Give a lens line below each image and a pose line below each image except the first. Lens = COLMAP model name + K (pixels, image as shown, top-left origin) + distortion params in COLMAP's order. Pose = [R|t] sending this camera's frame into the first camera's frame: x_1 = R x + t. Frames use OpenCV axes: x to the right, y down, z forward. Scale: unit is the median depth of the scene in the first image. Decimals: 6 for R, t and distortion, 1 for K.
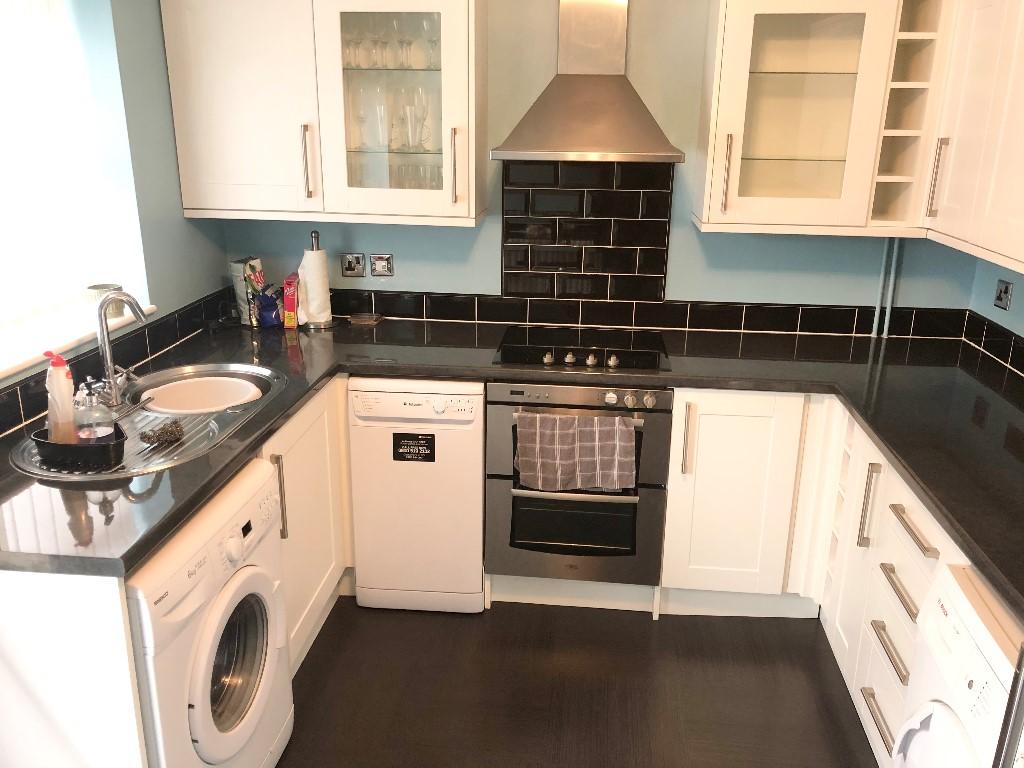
lens RADIAL K [[837.2, 0, 512.0], [0, 837.2, 384.0], [0, 0, 1]] dist [0.033875, -0.001393]
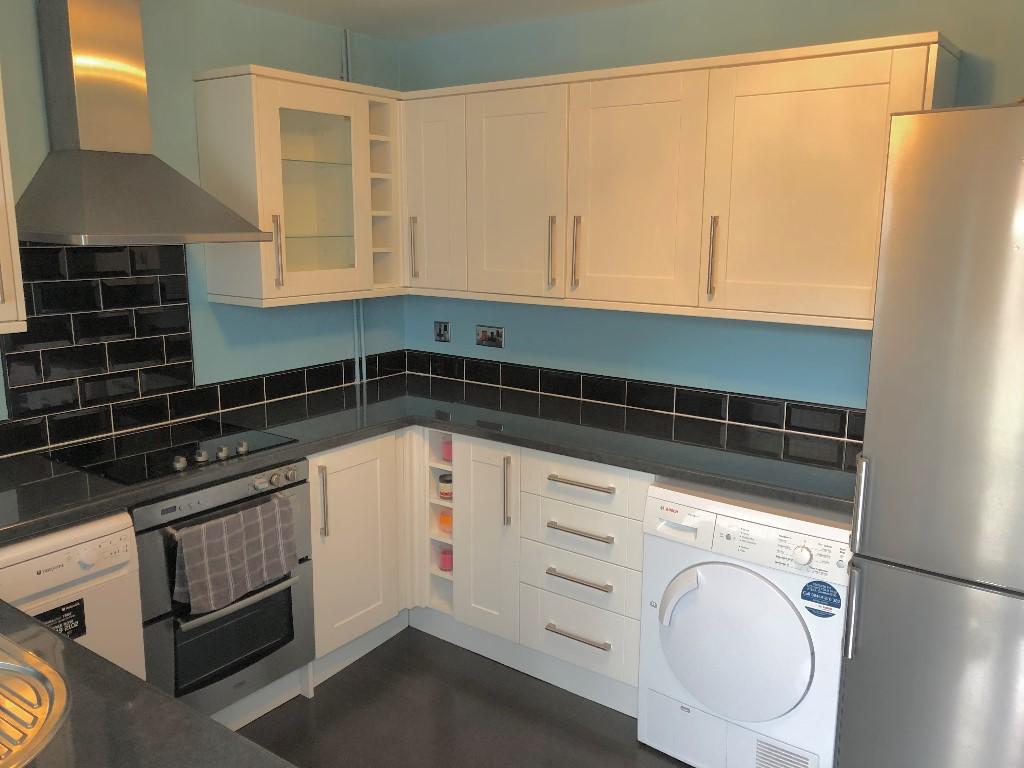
lens RADIAL K [[837.2, 0, 512.0], [0, 837.2, 384.0], [0, 0, 1]] dist [0.033875, -0.001393]
pose [[0.498339, -0.177766, 0.848562, -0.501330], [0.263031, 0.963622, 0.047399, -0.059501], [-0.826119, 0.199577, 0.526969, 0.224411]]
